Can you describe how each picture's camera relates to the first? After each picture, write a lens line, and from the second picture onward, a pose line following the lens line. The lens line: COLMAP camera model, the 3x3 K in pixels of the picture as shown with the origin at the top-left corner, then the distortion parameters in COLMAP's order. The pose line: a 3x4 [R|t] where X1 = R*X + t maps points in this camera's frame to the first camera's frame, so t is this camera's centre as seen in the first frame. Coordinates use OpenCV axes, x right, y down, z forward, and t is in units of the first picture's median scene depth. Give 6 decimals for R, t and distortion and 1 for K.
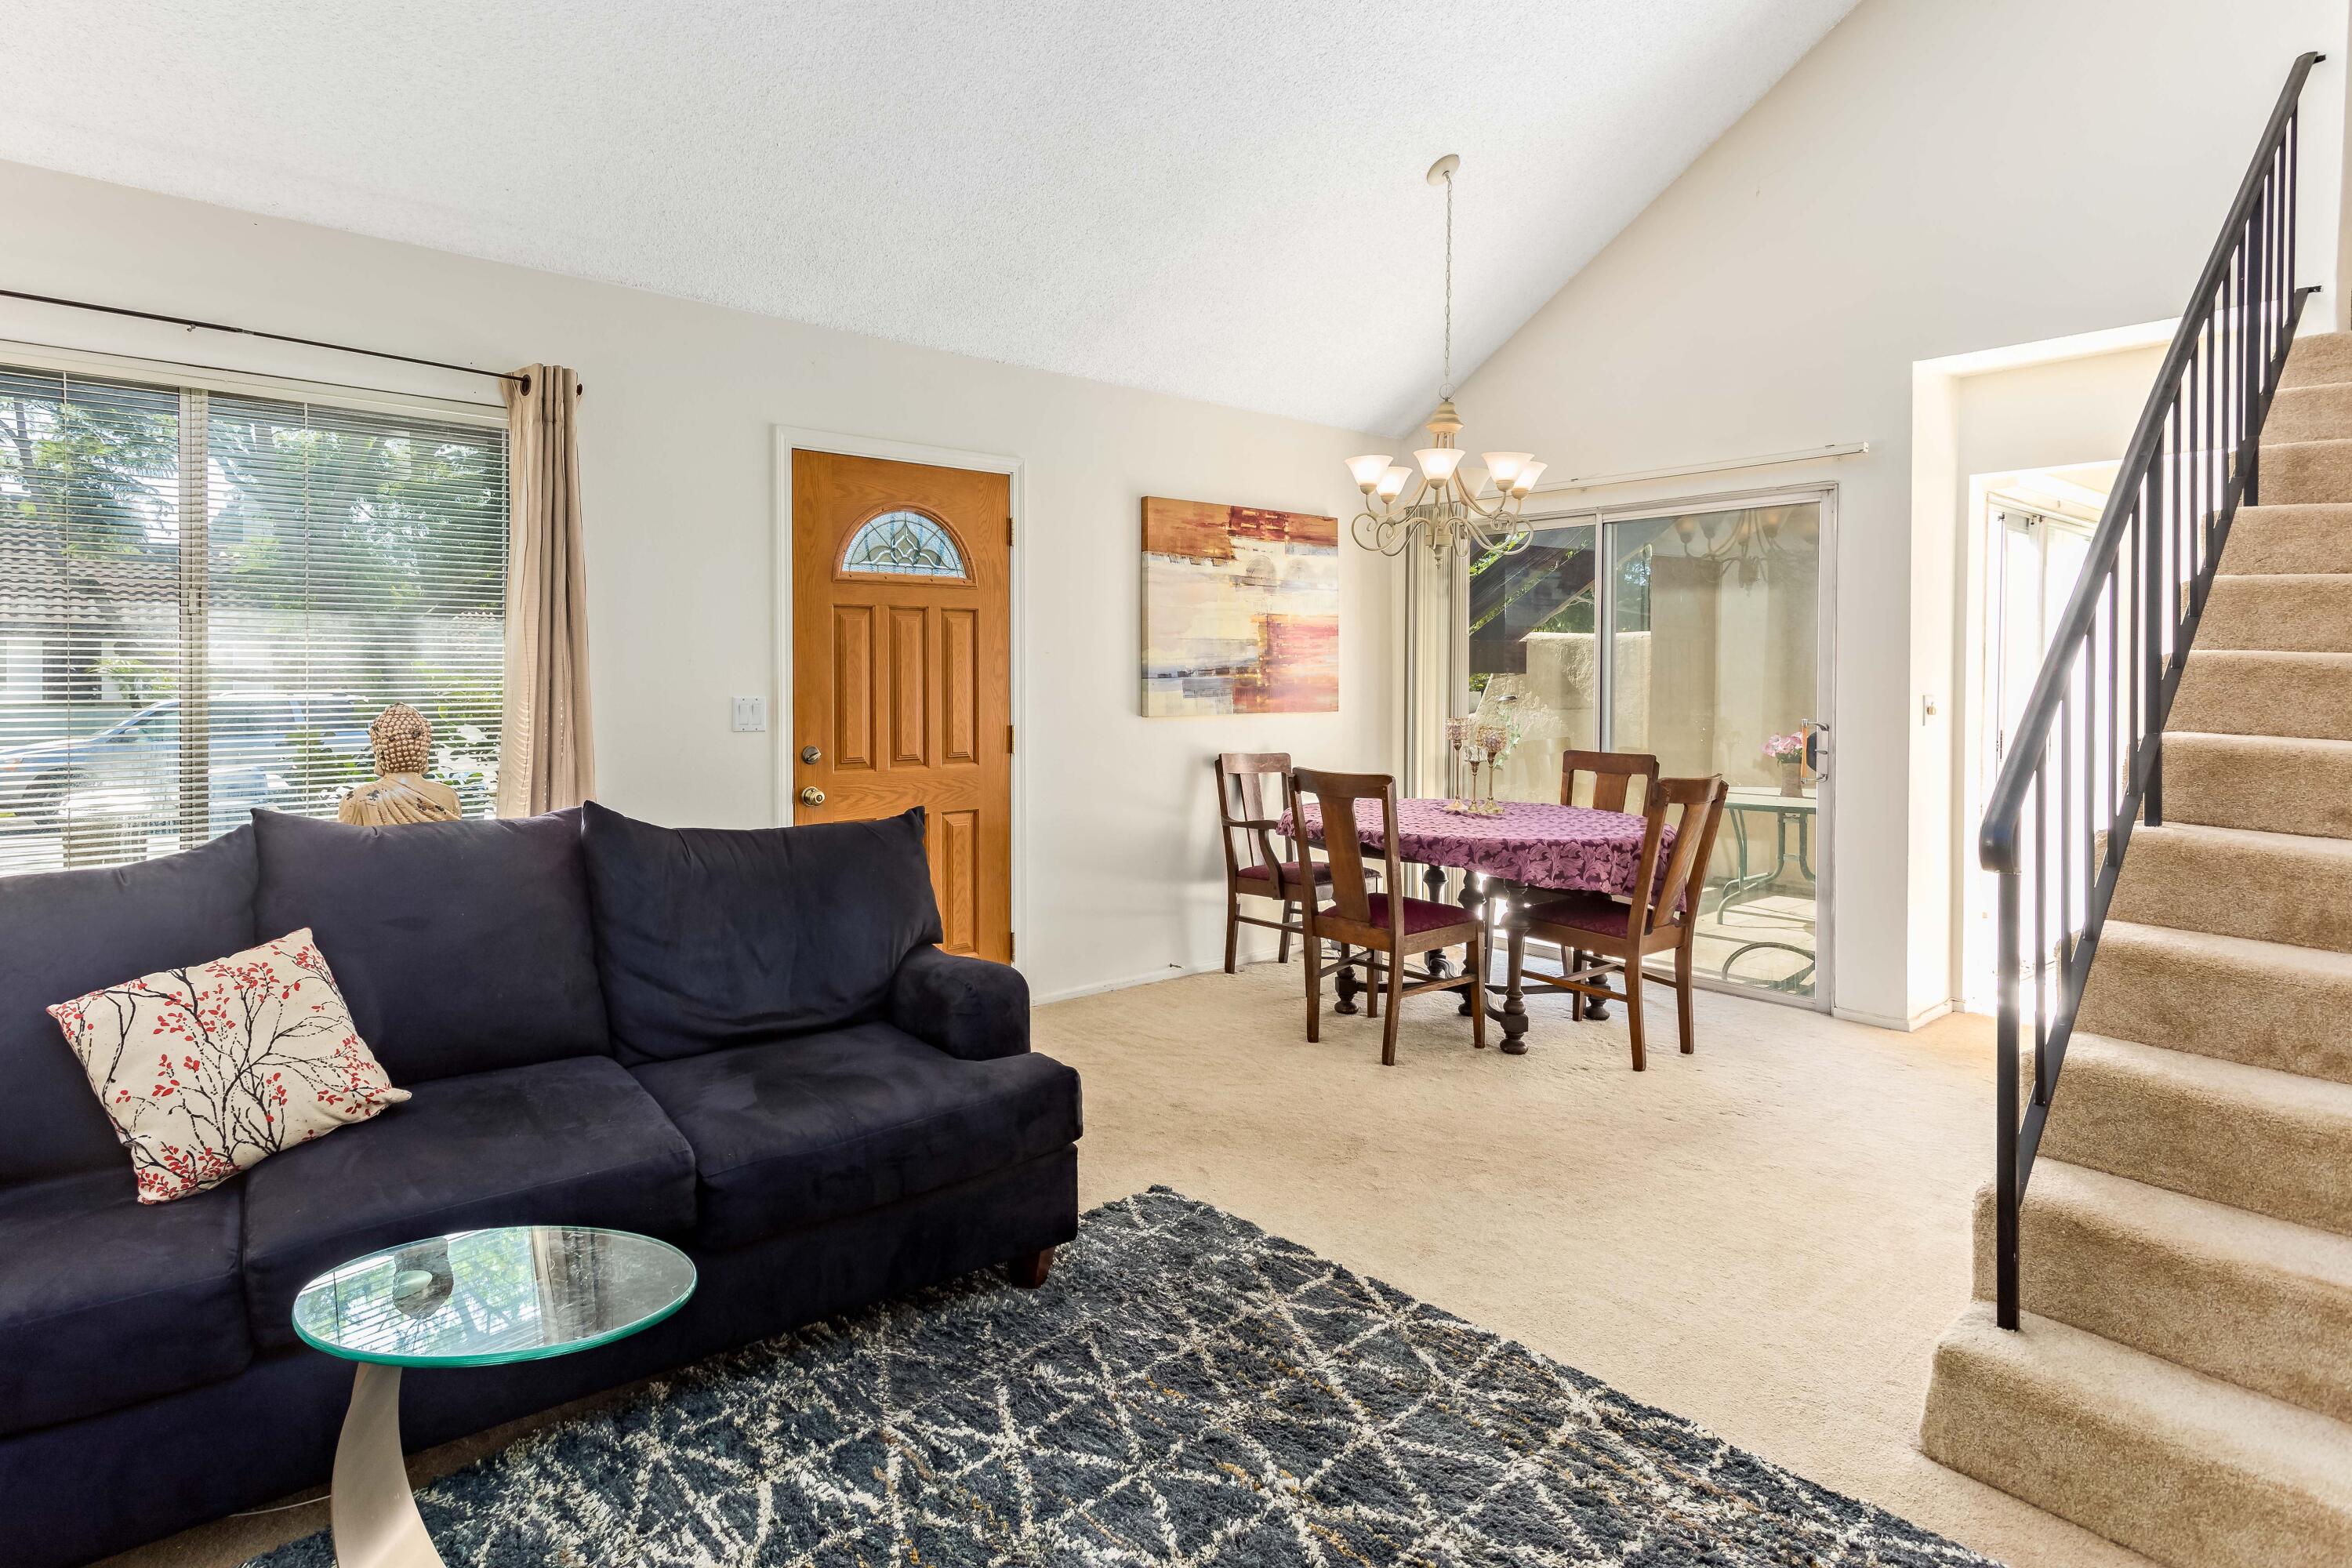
lens RADIAL K [[1136.2, 0, 1102.5], [0, 1136.2, 662.5], [0, 0, 1]] dist [0.040988, 0.000417]
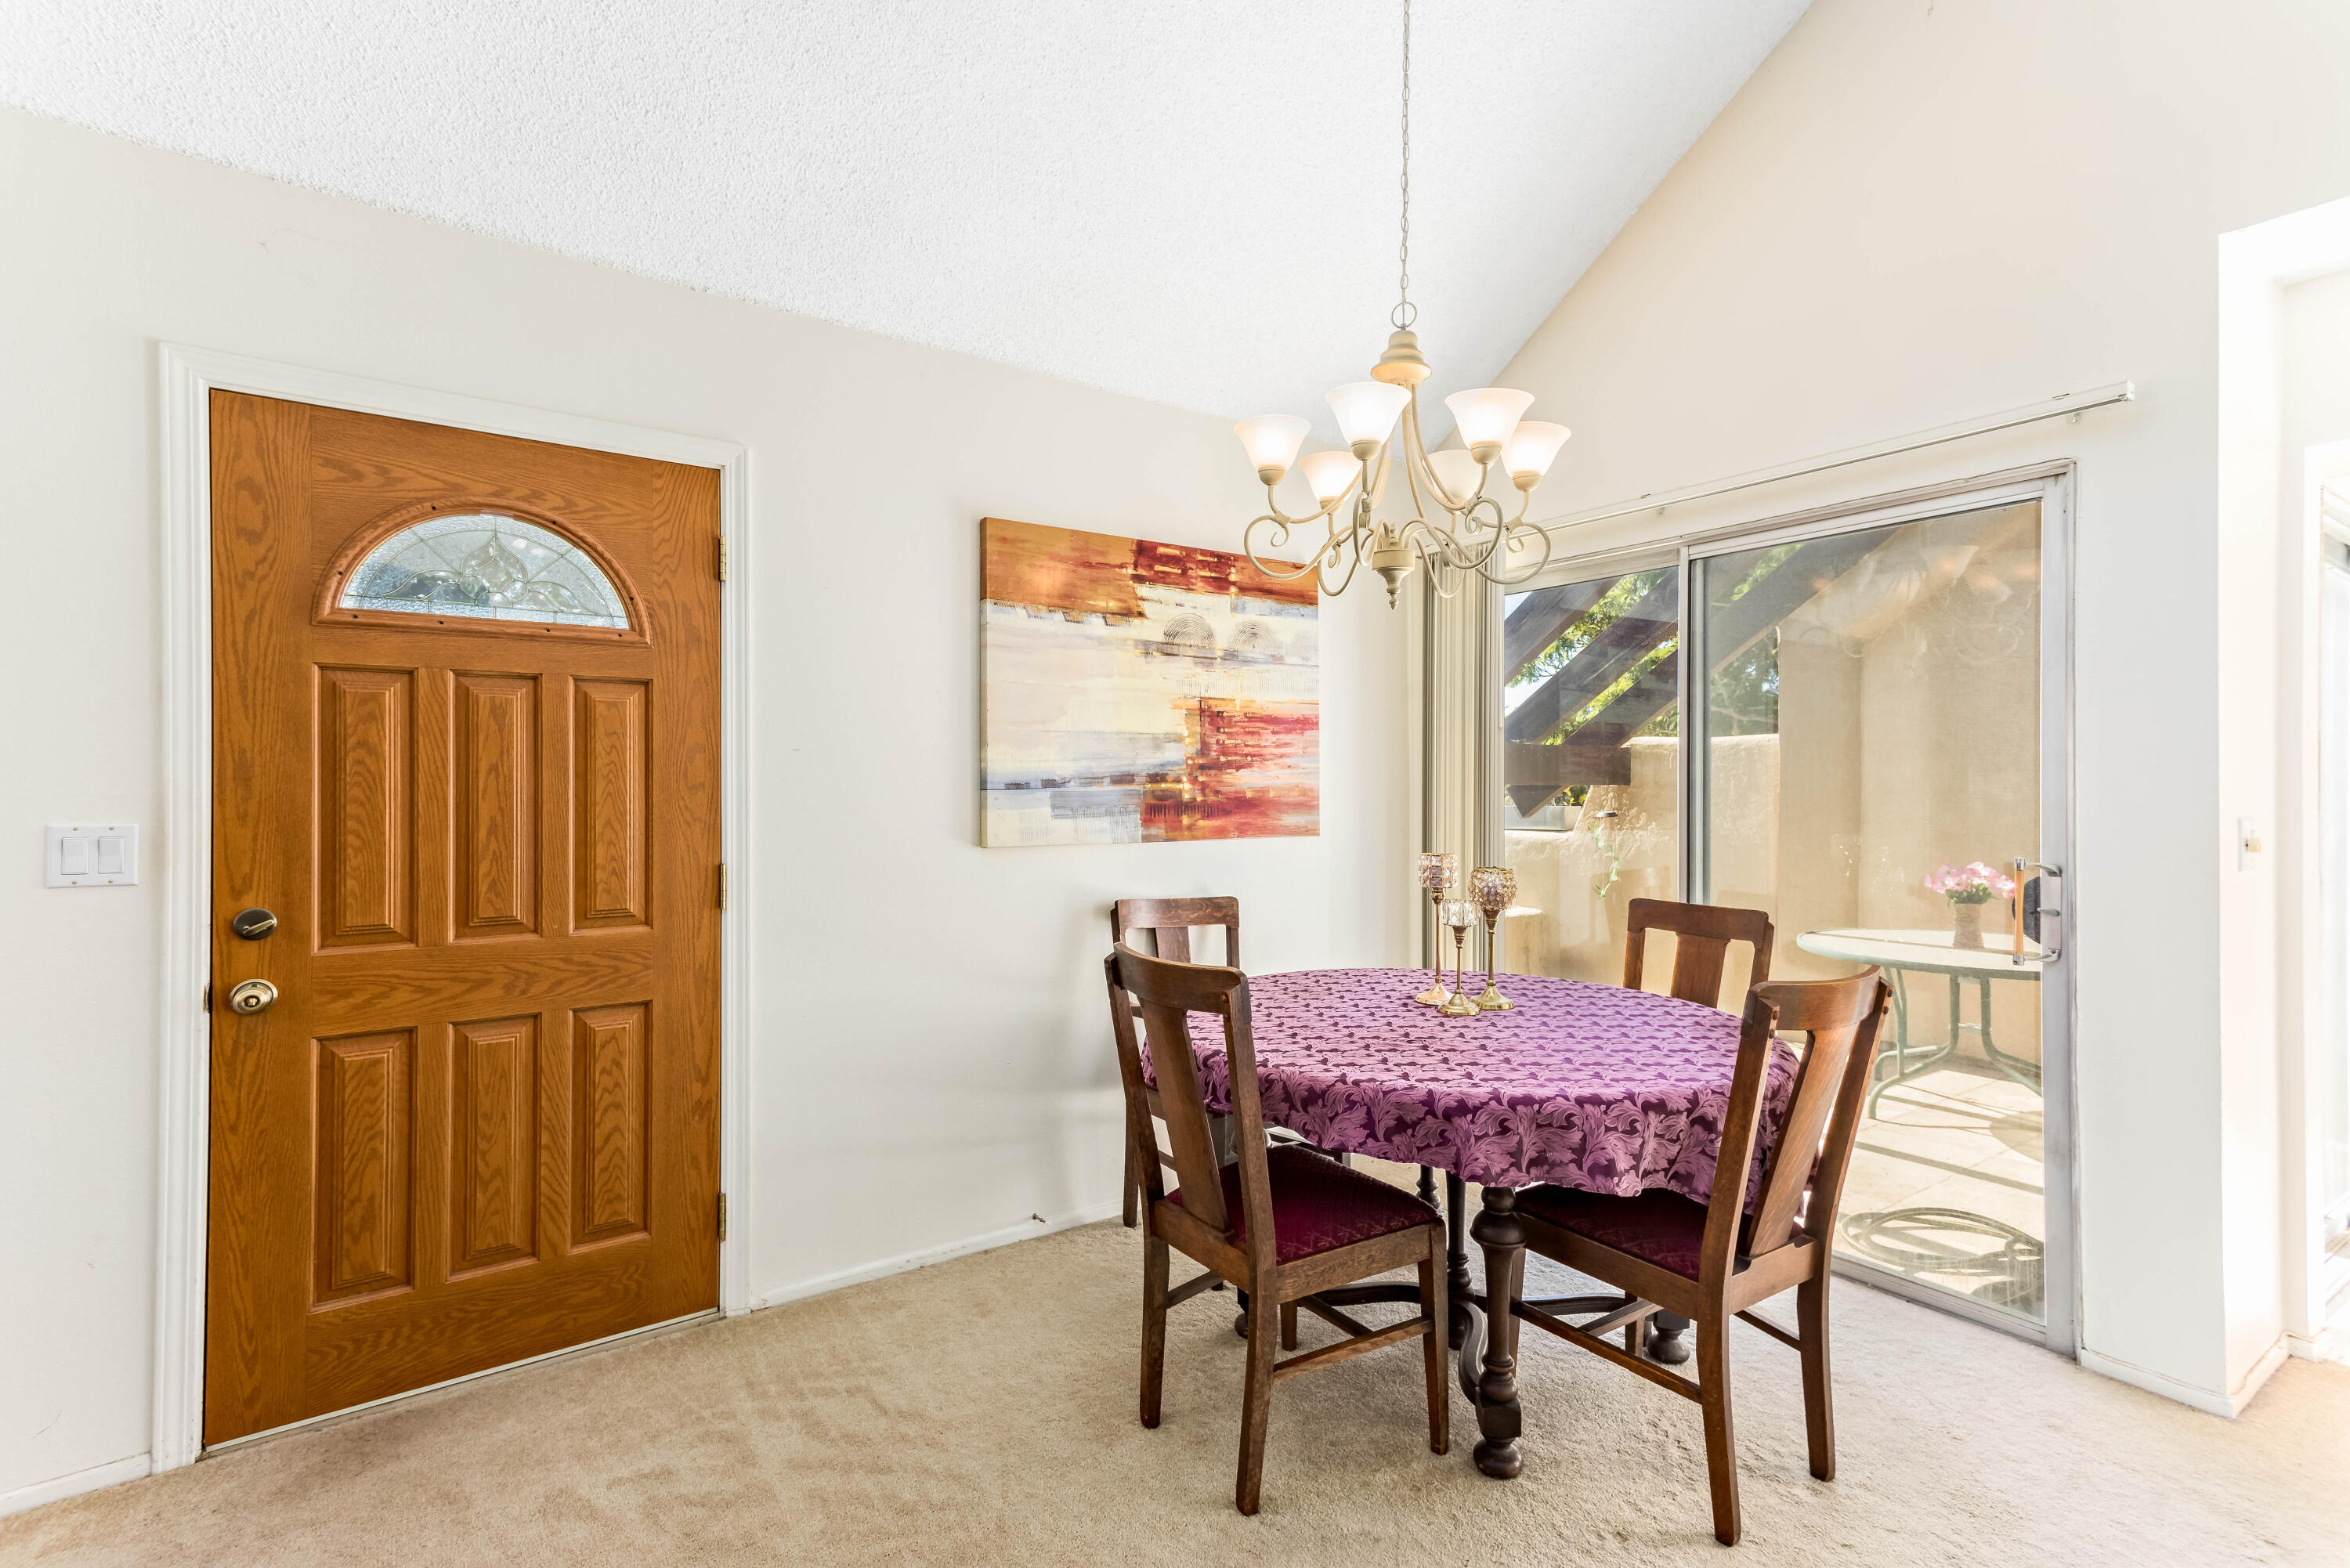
lens RADIAL K [[1121.5, 0, 1169.6], [0, 1121.5, 762.2], [0, 0, 1]] dist [0.027820, 0.000651]
pose [[0.998325, -0.003003, -0.057772, 0.183056], [0.002259, 0.999914, -0.012933, 0.006406], [0.057806, 0.012781, 0.998246, 0.346895]]
